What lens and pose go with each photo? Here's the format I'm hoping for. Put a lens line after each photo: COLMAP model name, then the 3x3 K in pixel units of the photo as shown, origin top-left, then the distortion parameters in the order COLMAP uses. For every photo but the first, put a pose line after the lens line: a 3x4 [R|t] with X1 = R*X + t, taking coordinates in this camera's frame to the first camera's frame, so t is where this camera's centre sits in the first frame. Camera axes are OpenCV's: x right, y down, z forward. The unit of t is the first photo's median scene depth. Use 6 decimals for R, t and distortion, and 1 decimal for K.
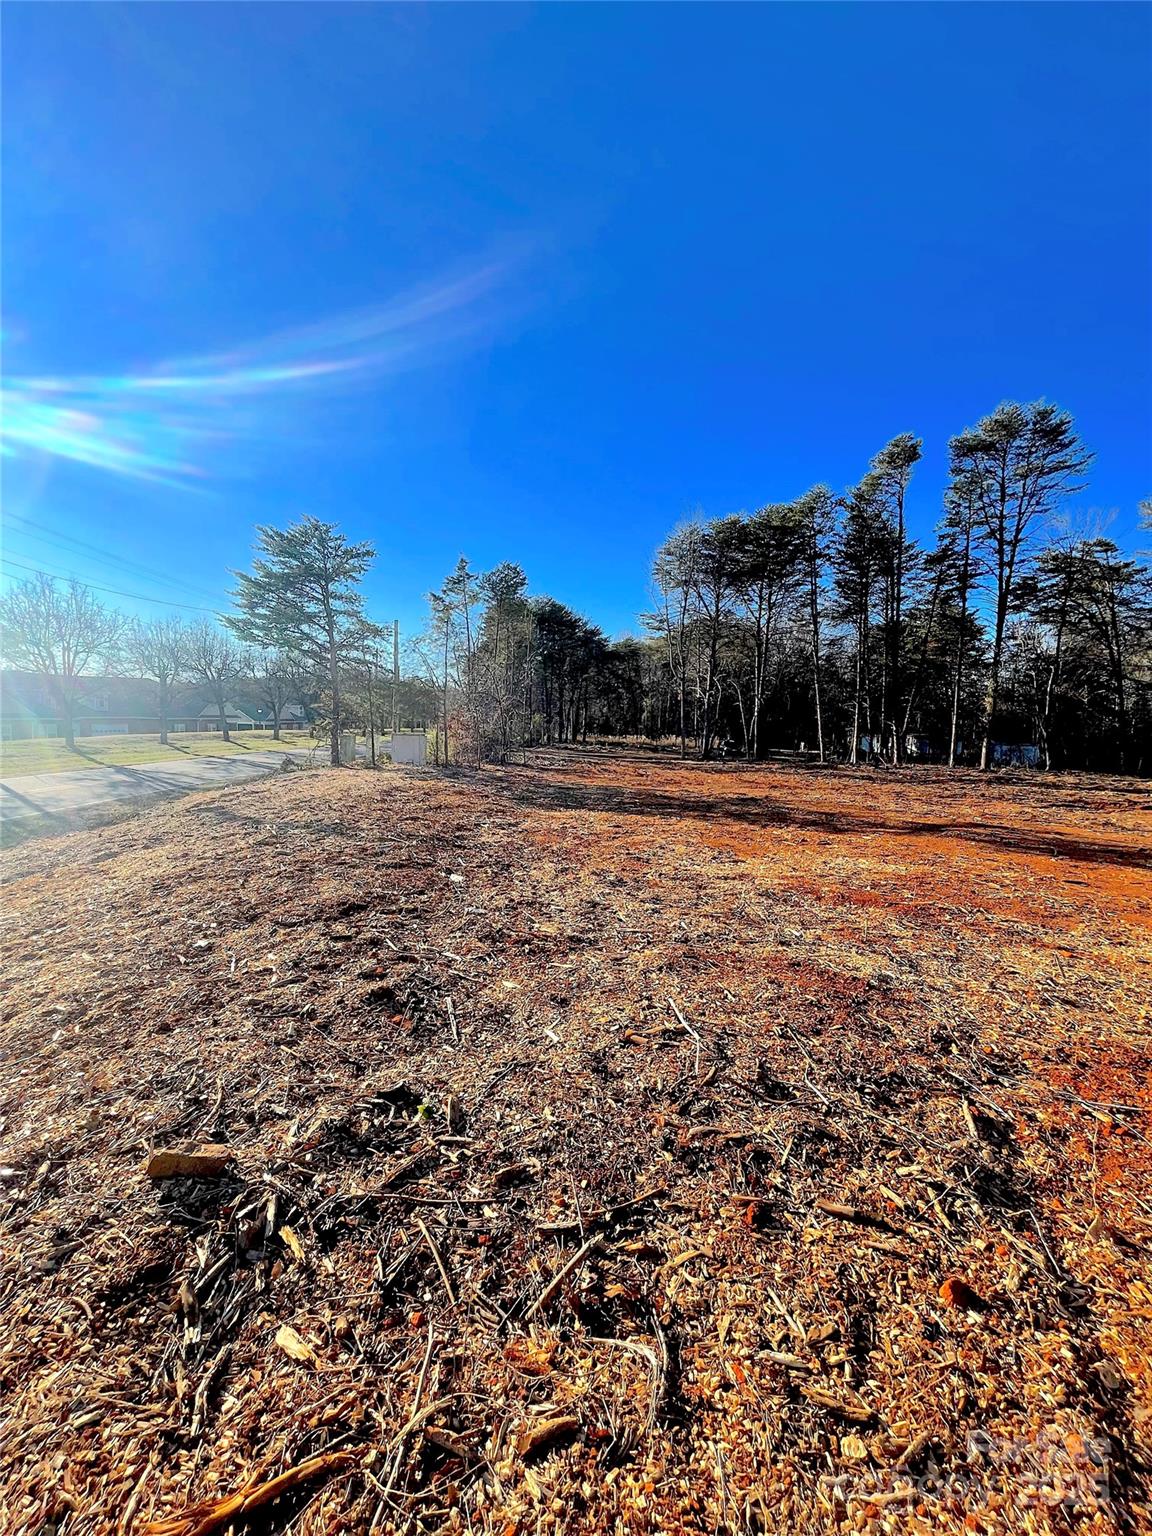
lens RADIAL K [[621.1, 0, 575.3], [0, 621.1, 768.9], [0, 0, 1]] dist [-0.001748, -0.000188]
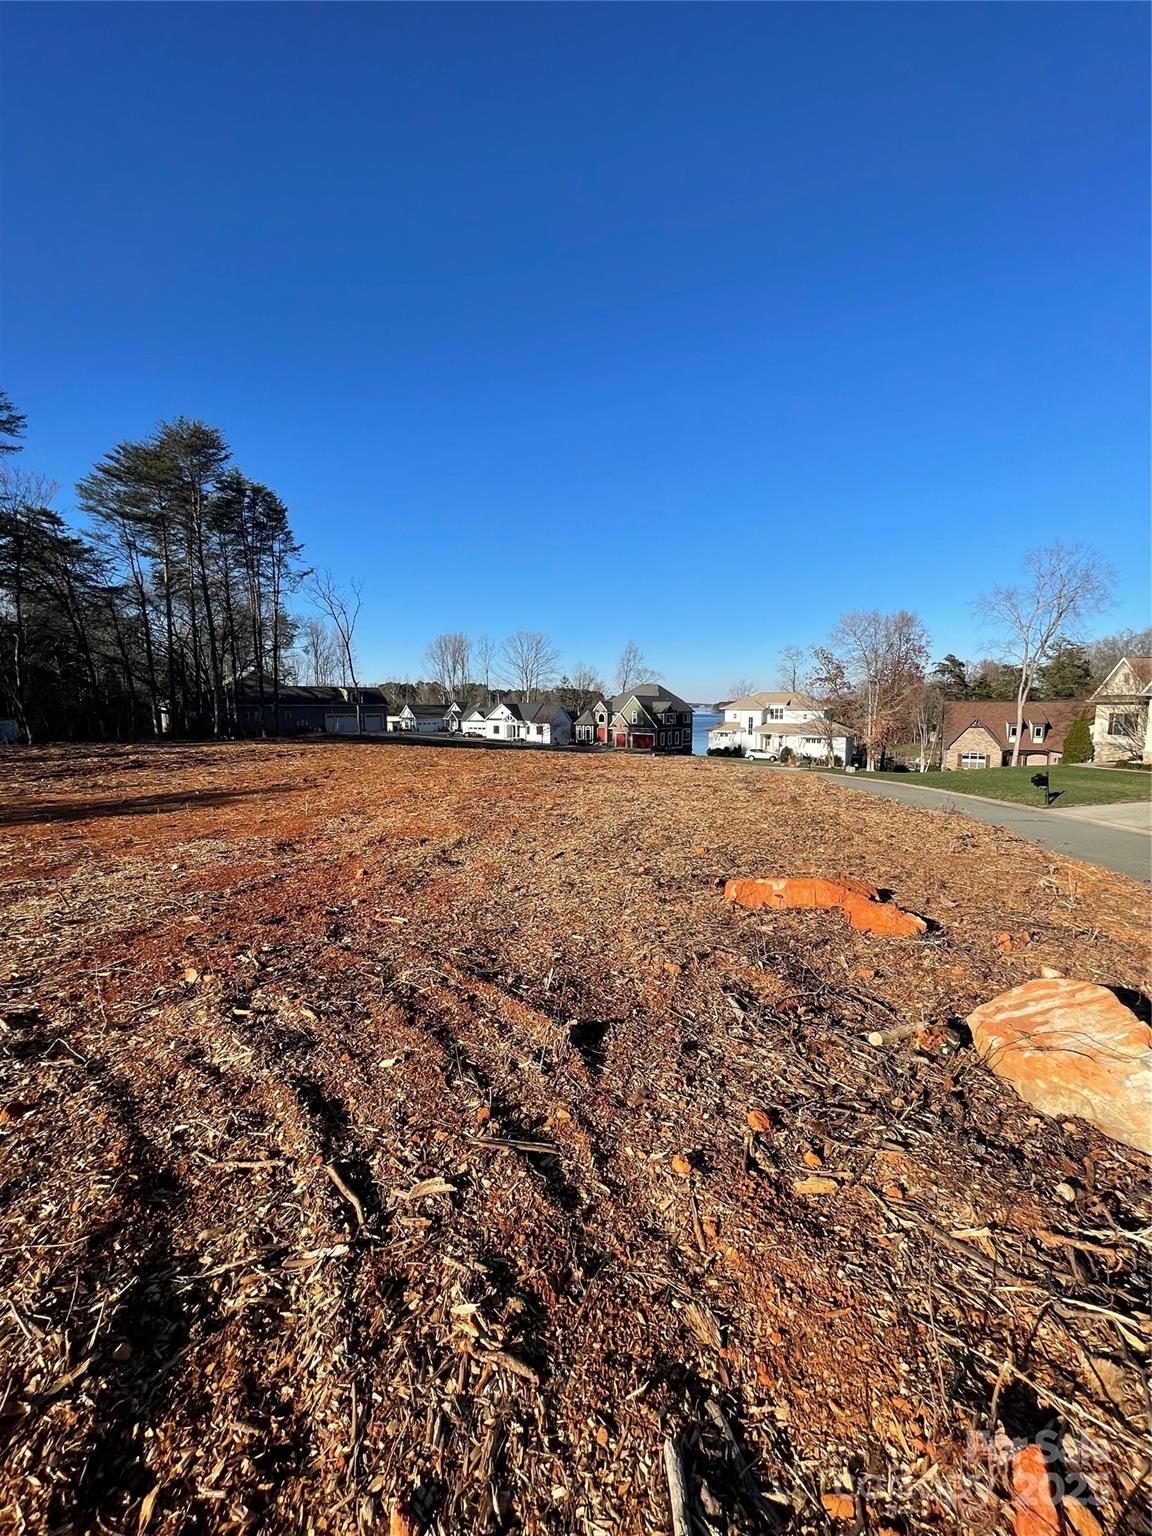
lens RADIAL K [[621.1, 0, 580.6], [0, 621.1, 766.1], [0, 0, 1]] dist [-0.001748, -0.000188]
pose [[0.190551, -0.125243, 0.973655, -0.011238], [0.085078, 0.990203, 0.110721, 0.001485], [-0.977984, 0.061738, 0.199340, -0.016050]]
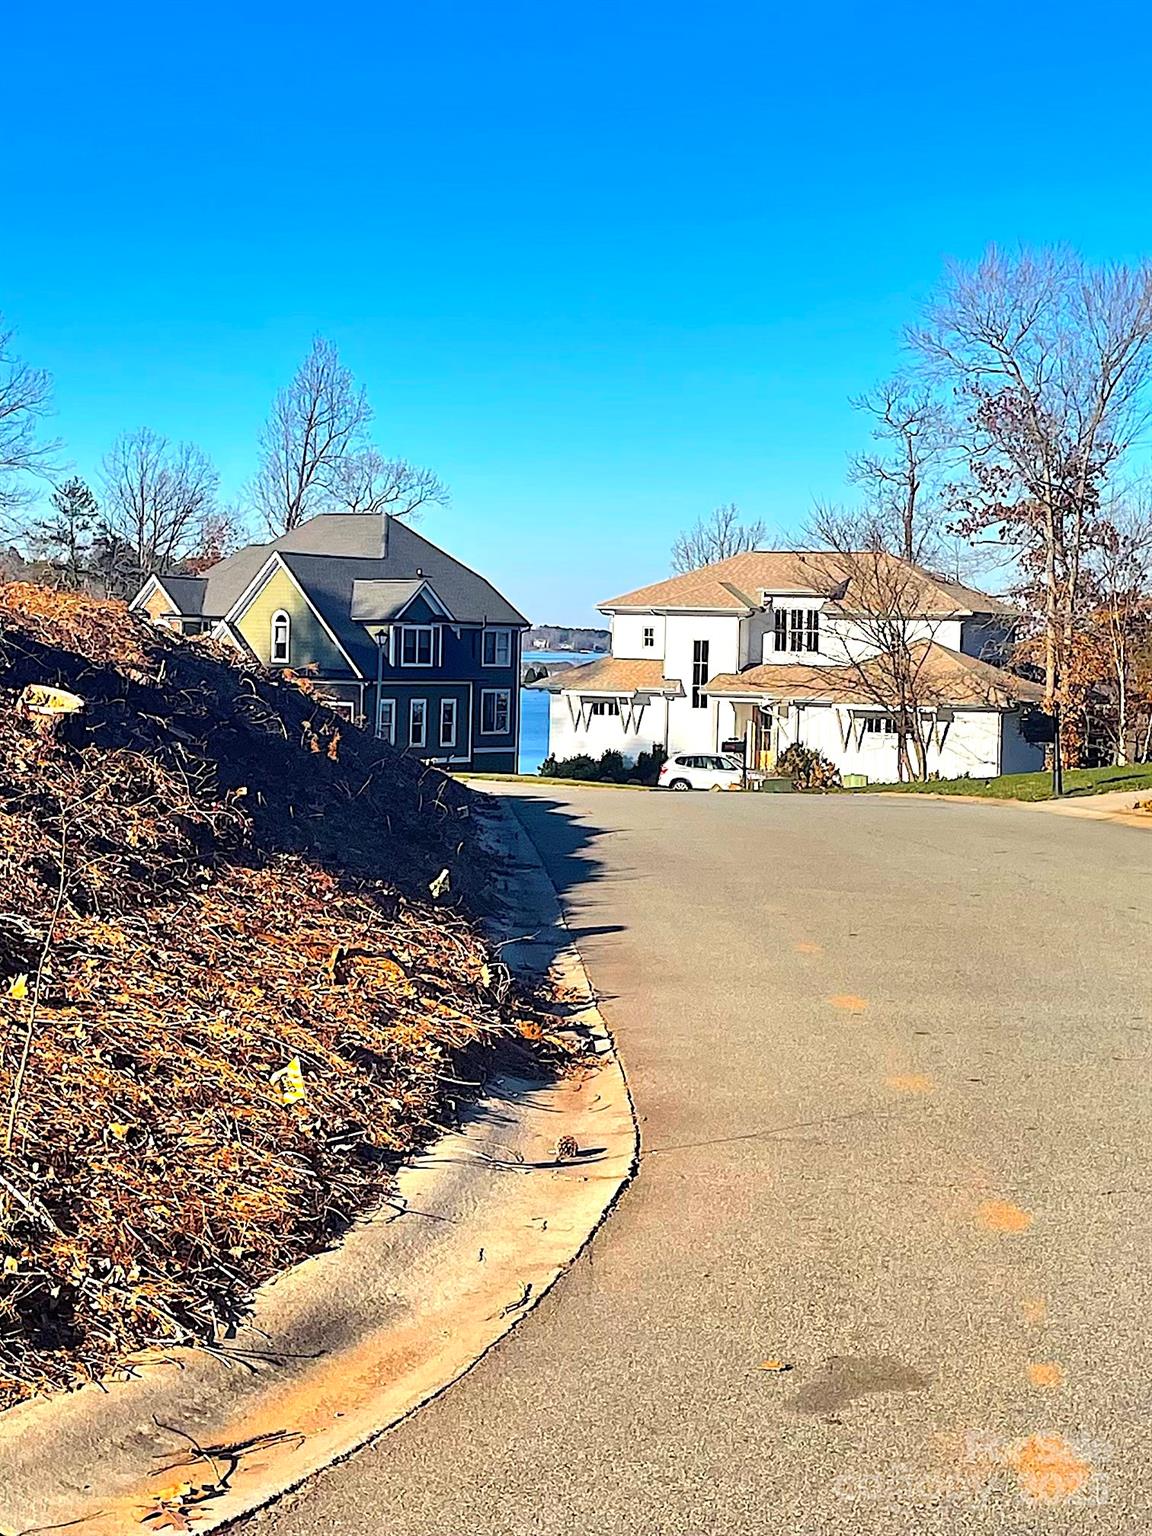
lens RADIAL K [[2728.7, 0, 581.3], [0, 2728.7, 763.1], [0, 0, 1]] dist [0.098243, 0.000000]
pose [[0.060787, -0.073374, 0.995450, -0.259013], [0.060137, 0.995752, 0.069724, 0.048292], [-0.996338, 0.055625, 0.064941, -0.203881]]
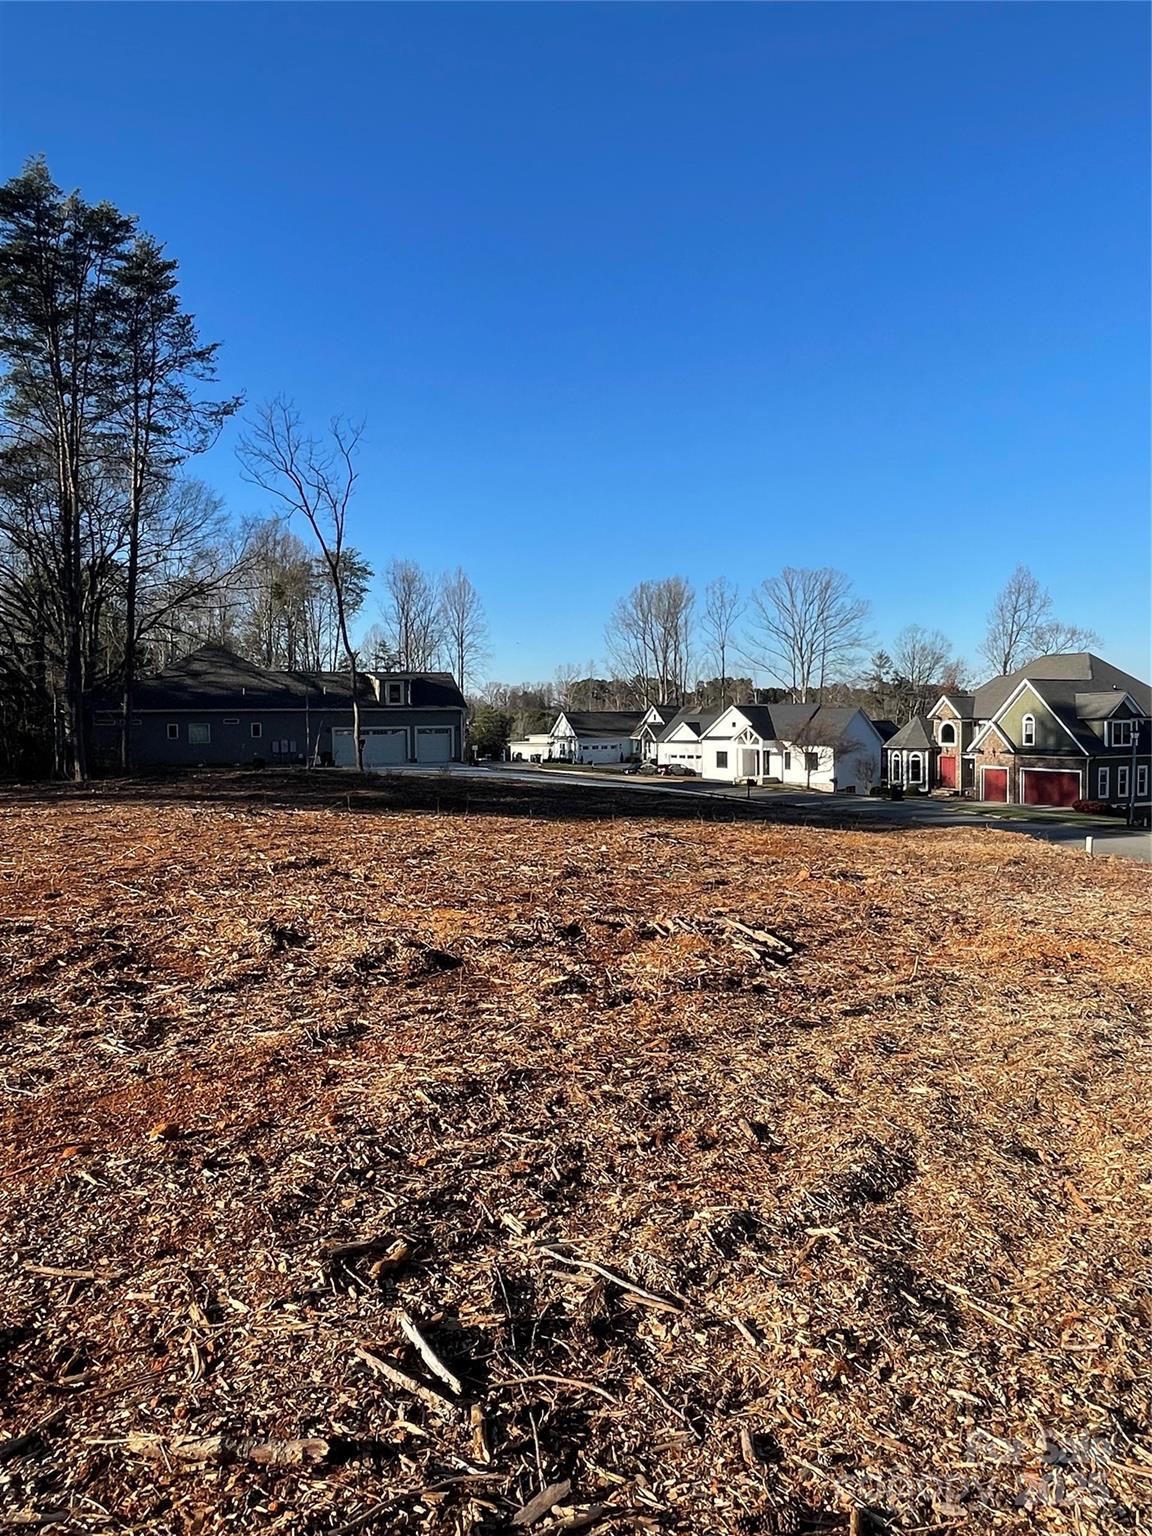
lens RADIAL K [[1060.2, 0, 580.6], [0, 1060.2, 758.3], [0, 0, 1]] dist [-0.002838, 0.001308]
pose [[0.485492, -0.068710, 0.871537, 0.501723], [0.097381, 0.994953, 0.024193, 0.028345], [-0.868800, 0.073126, 0.489733, 0.036987]]
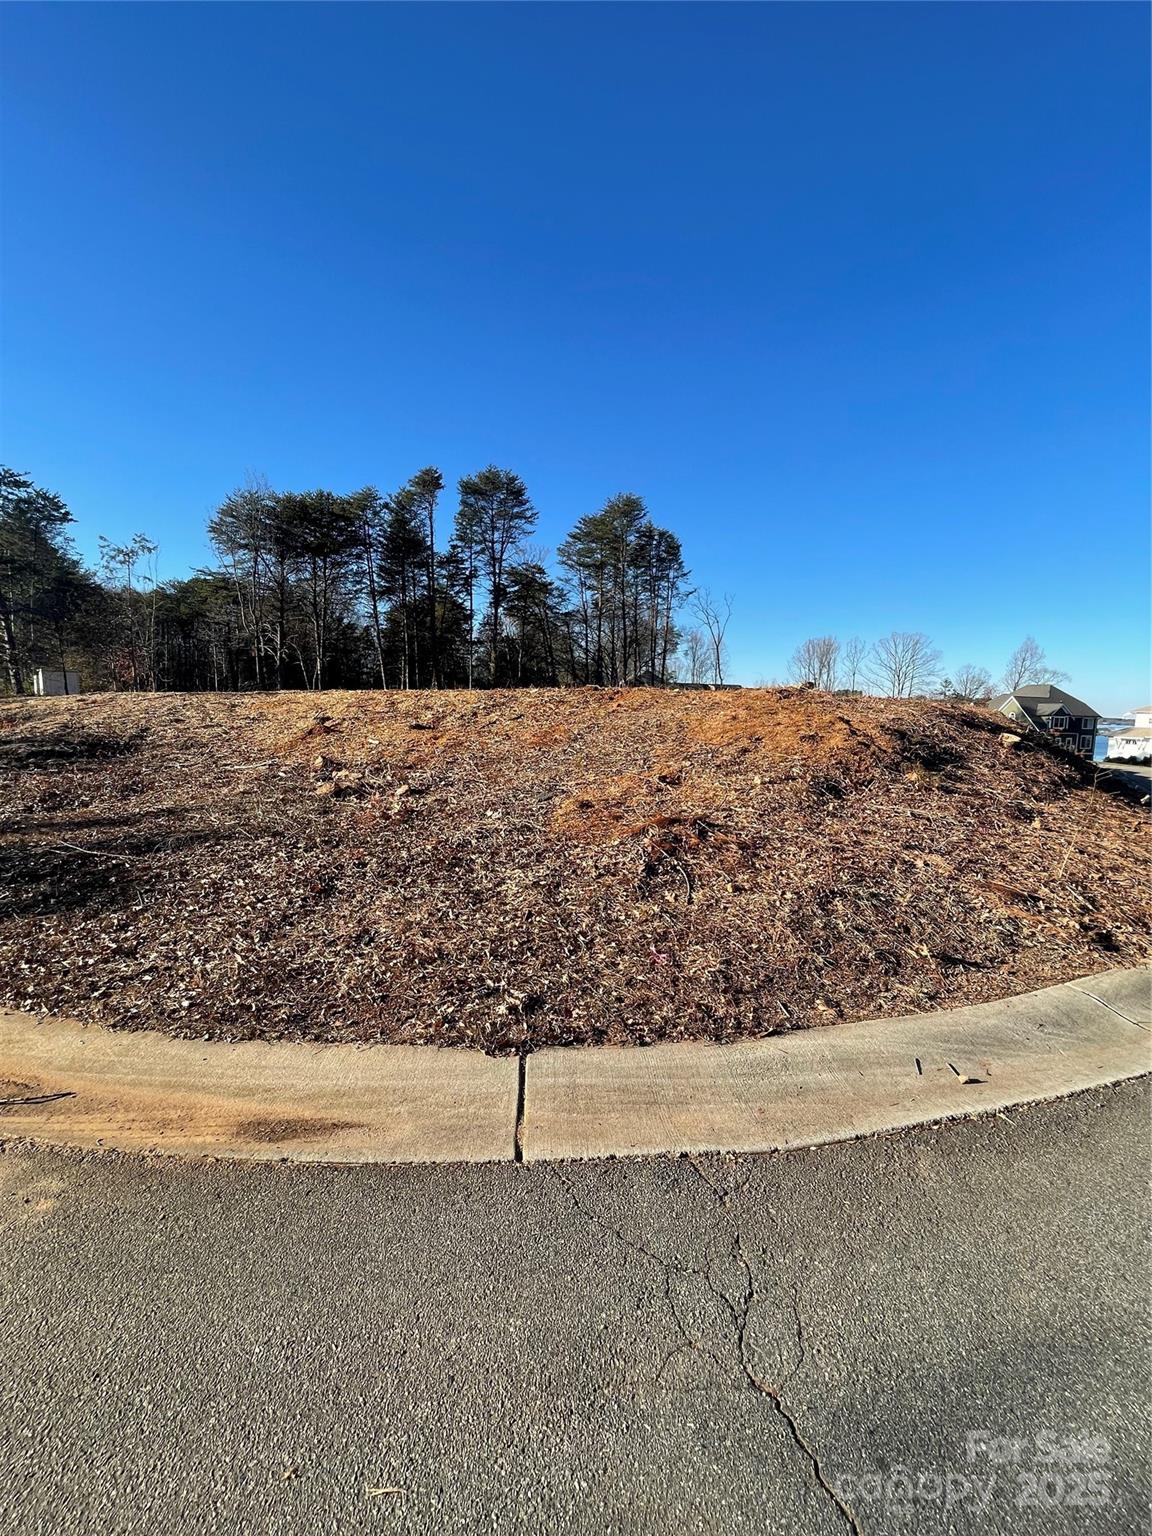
lens RADIAL K [[621.1, 0, 582.4], [0, 621.1, 764.4], [0, 0, 1]] dist [-0.001748, -0.000188]
pose [[0.692959, -0.077344, 0.716817, -0.250142], [0.051290, 0.996999, 0.057991, 0.047009], [-0.719150, -0.003420, 0.694846, -0.178069]]
